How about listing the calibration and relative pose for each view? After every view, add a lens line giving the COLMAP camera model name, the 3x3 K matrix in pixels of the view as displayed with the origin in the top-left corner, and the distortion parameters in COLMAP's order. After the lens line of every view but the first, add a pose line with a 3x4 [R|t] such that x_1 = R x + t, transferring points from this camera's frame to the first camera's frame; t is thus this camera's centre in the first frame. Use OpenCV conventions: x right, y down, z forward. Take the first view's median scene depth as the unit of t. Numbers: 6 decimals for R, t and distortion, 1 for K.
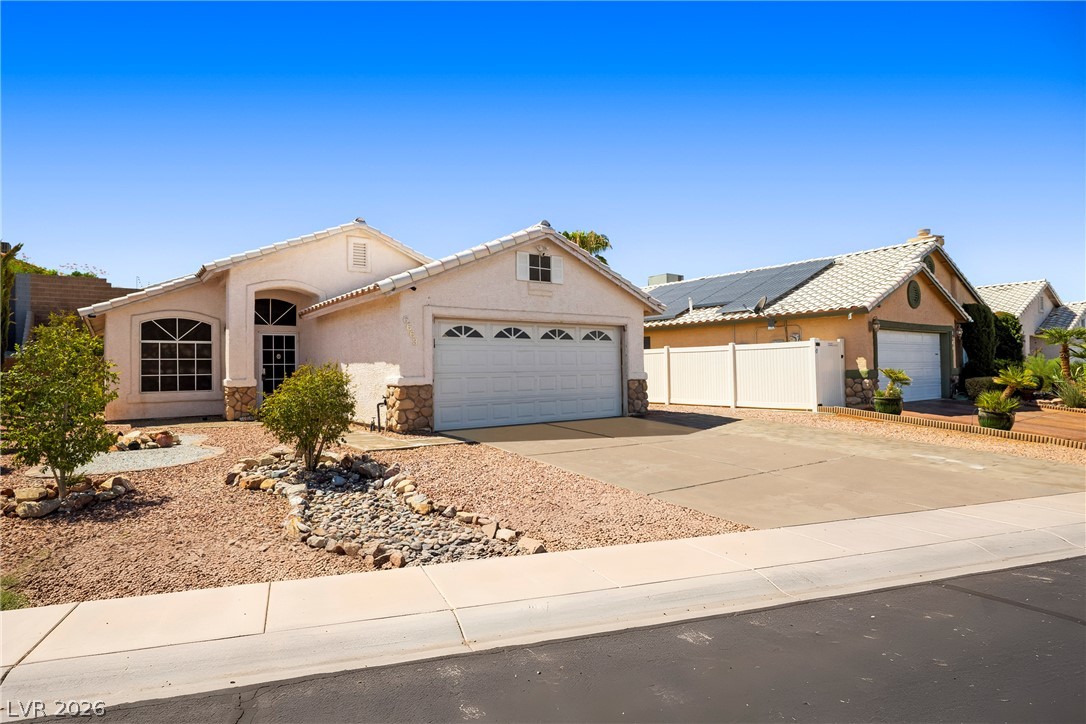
lens RADIAL K [[595.6, 0, 545.9], [0, 595.6, 359.0], [0, 0, 1]] dist [-0.003221, 0.000323]
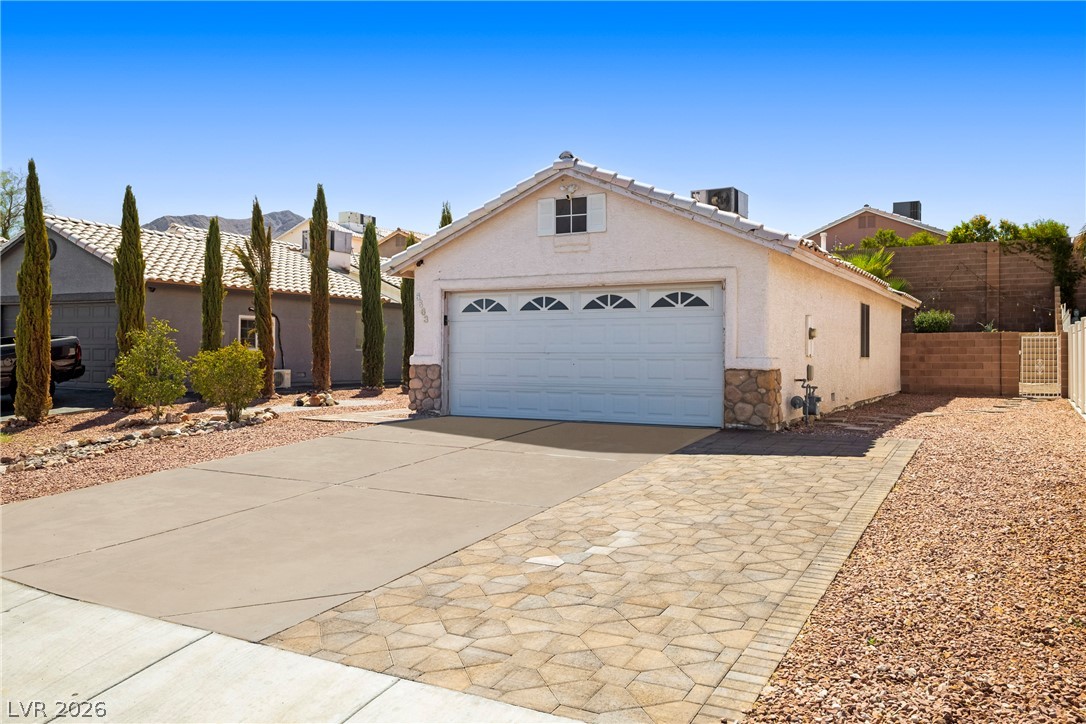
lens RADIAL K [[889.8, 0, 537.0], [0, 889.8, 361.7], [0, 0, 1]] dist [0.044269, 0.004126]
pose [[0.403190, 0.020216, -0.914893, 0.987490], [0.005397, 0.999686, 0.024468, 0.004340], [0.915100, -0.014803, 0.402954, 0.495375]]
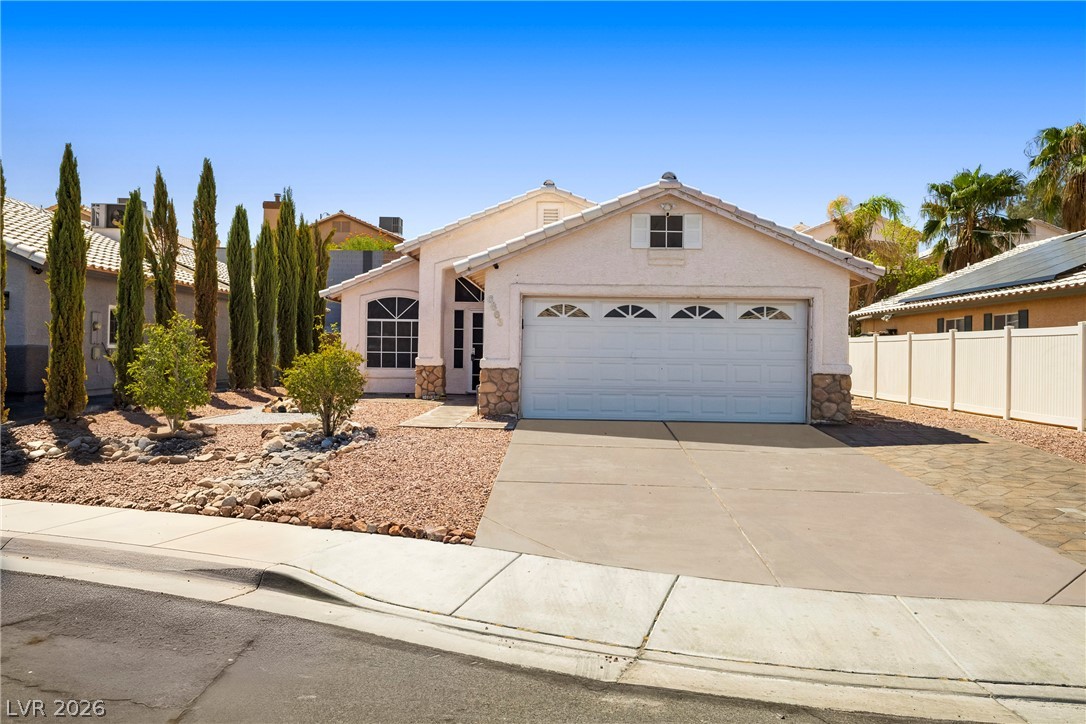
lens RADIAL K [[889.8, 0, 542.7], [0, 889.8, 360.5], [0, 0, 1]] dist [0.044269, 0.004126]
pose [[0.786971, 0.029343, -0.616292, 0.602716], [-0.013723, 0.999454, 0.030061, -0.010113], [0.616837, -0.015200, 0.786944, -0.065711]]
